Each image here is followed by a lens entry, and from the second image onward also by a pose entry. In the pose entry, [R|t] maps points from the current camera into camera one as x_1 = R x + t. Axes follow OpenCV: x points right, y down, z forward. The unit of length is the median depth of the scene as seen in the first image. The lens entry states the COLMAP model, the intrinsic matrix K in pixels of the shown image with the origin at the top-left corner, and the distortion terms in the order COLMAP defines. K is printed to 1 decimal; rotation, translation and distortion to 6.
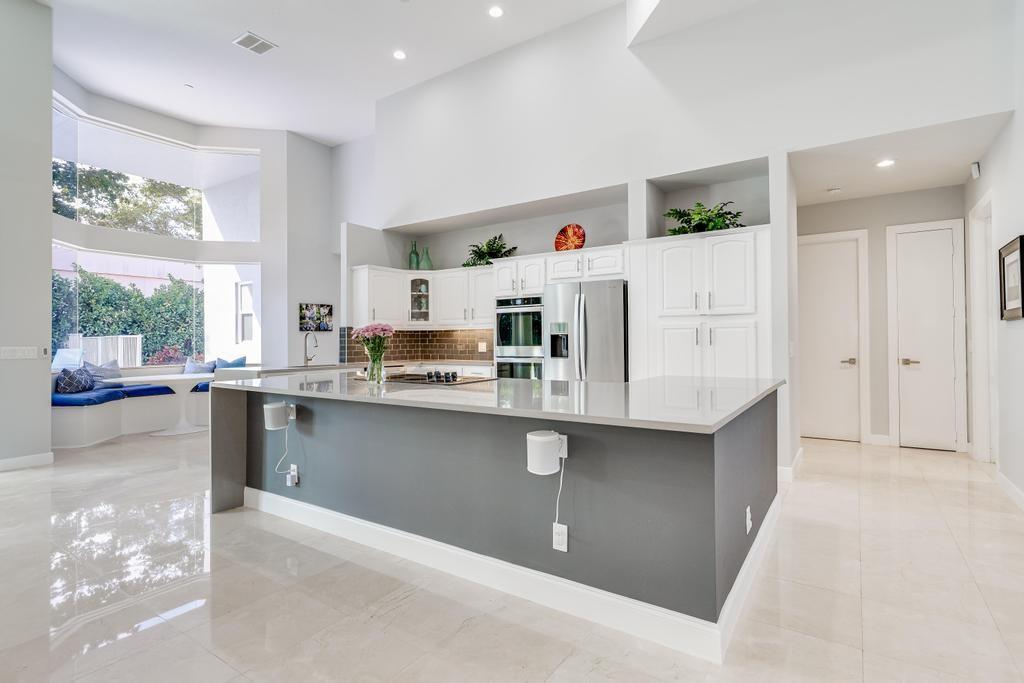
lens RADIAL K [[502.1, 0, 513.1], [0, 502.1, 335.8], [0, 0, 1]] dist [-0.003896, -0.000813]
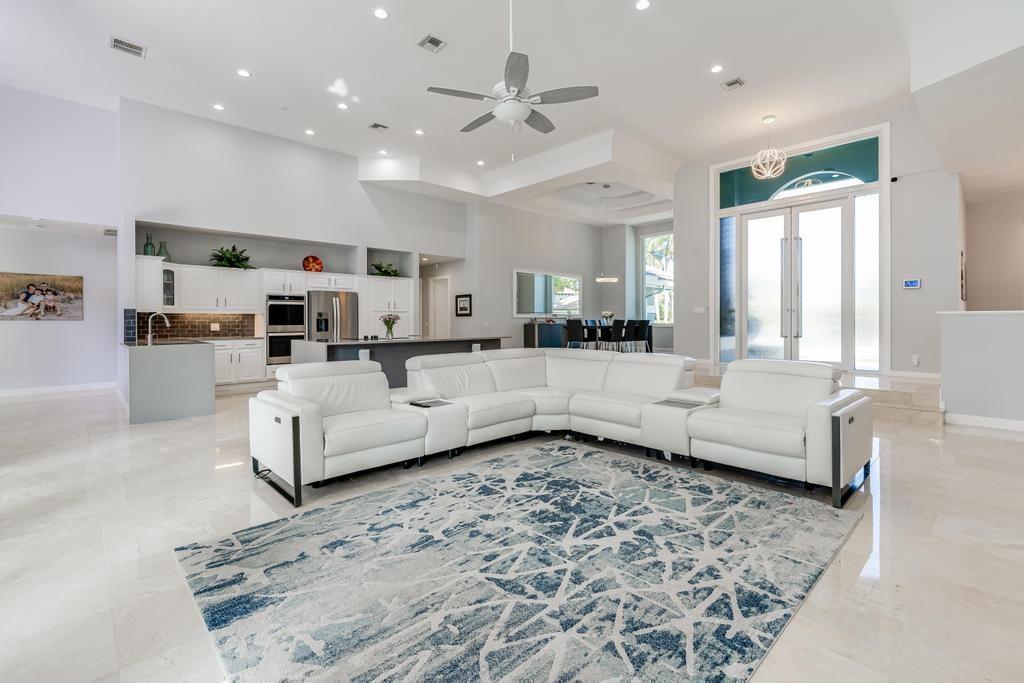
lens RADIAL K [[461.4, 0, 515.0], [0, 461.4, 324.0], [0, 0, 1]] dist [-0.003300, -0.000972]
pose [[0.206176, 0.001778, 0.978513, -1.122258], [-0.006194, 0.999981, -0.000512, 0.010466], [-0.978495, -0.005956, 0.206183, -0.023178]]
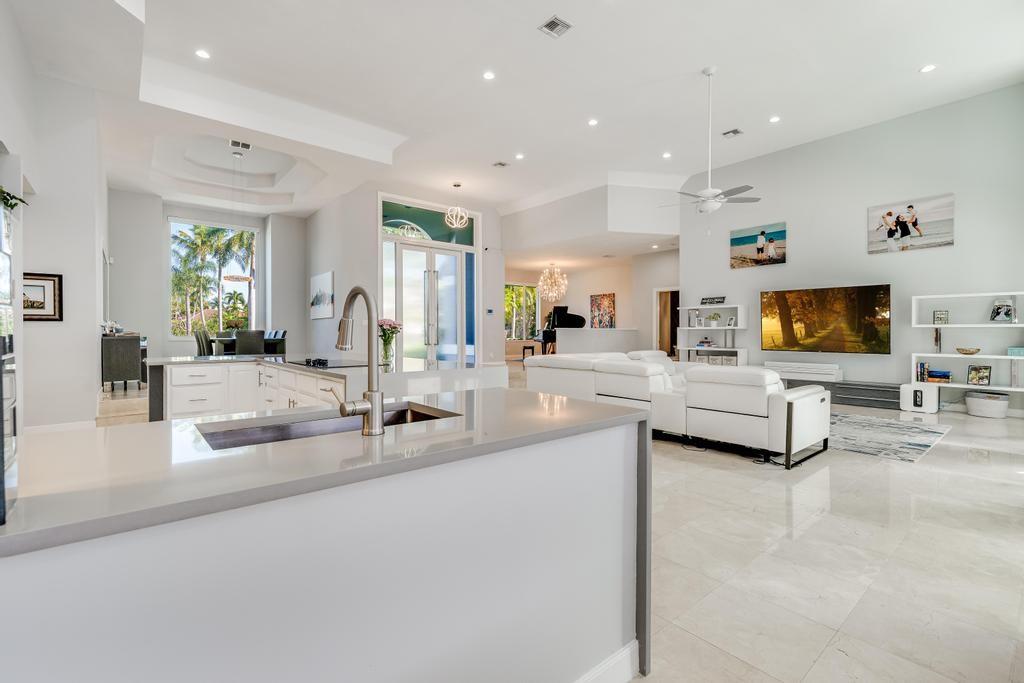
lens RADIAL K [[460.9, 0, 515.2], [0, 460.9, 333.1], [0, 0, 1]] dist [0.001190, 0.000230]
pose [[-0.963261, 0.008491, 0.268431, -0.474911], [0.006635, 0.999947, -0.007819, 0.013959], [-0.268484, -0.005751, -0.963267, 1.049607]]
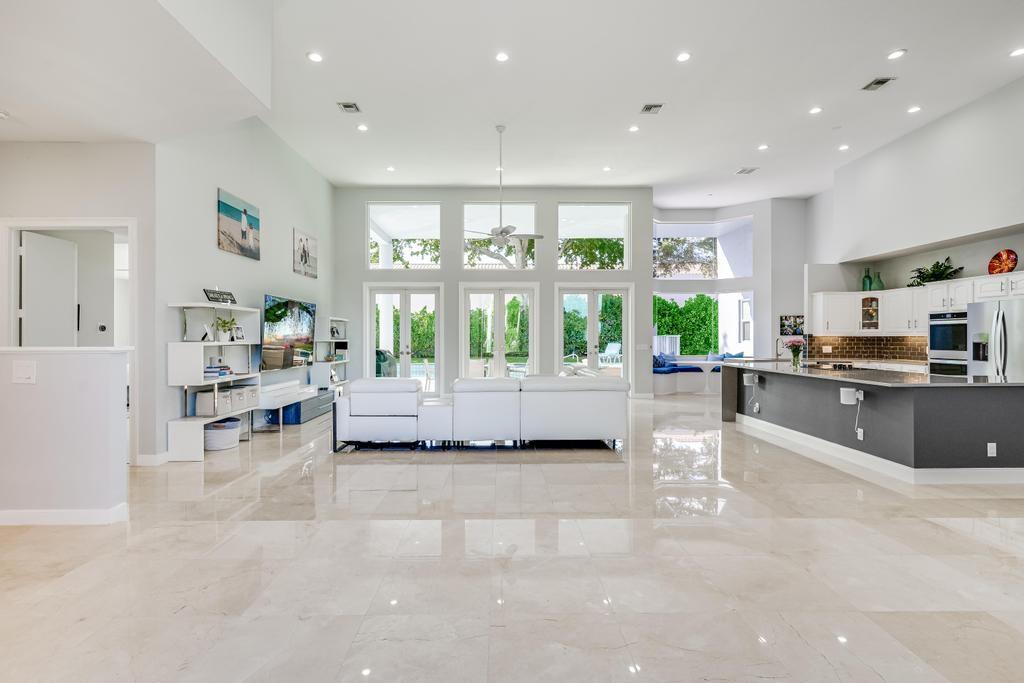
lens RADIAL K [[487.5, 0, 504.2], [0, 487.5, 338.0], [0, 0, 1]] dist [-0.000534, -0.000128]
pose [[0.568873, 0.008792, -0.822379, 0.336211], [0.003362, 0.999910, 0.013015, -0.027349], [0.822419, -0.010169, 0.568792, -0.549372]]
